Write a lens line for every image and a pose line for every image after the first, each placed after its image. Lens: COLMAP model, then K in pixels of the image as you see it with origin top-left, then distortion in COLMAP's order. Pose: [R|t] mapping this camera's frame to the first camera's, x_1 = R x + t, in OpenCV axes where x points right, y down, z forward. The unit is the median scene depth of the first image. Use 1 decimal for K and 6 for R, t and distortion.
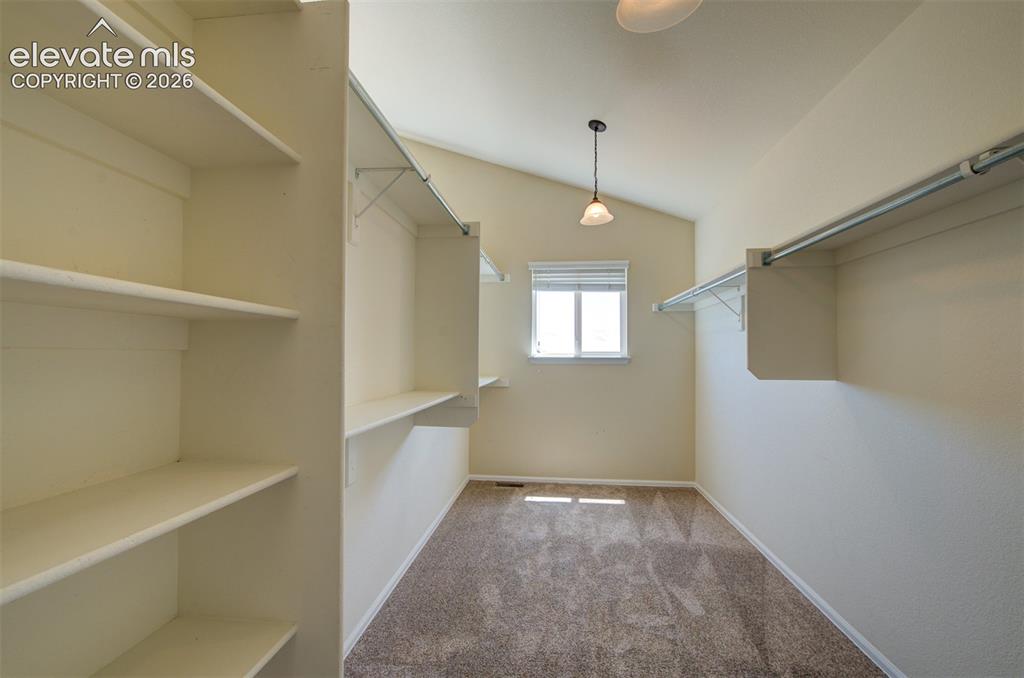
lens RADIAL K [[440.0, 0, 509.7], [0, 440.0, 344.5], [0, 0, 1]] dist [-0.000401, 0.000046]
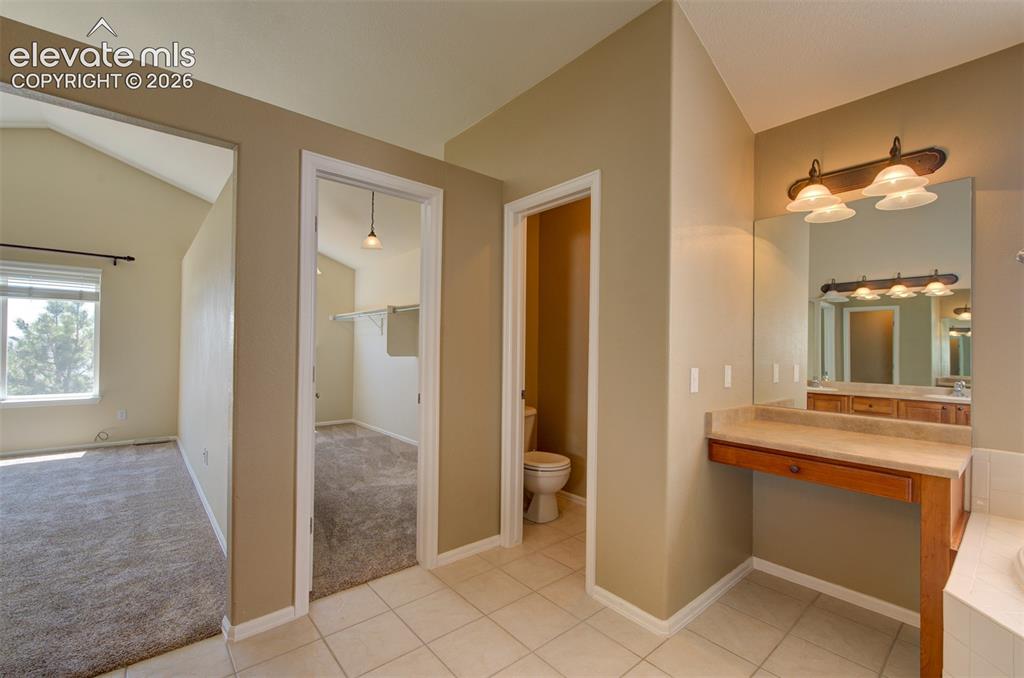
lens RADIAL K [[440.0, 0, 509.7], [0, 440.0, 344.5], [0, 0, 1]] dist [-0.000401, 0.000046]
pose [[0.687705, 0.009160, 0.725932, -0.497390], [-0.024992, 0.999626, 0.011062, -0.022454], [-0.725560, -0.025749, 0.687677, -0.768256]]
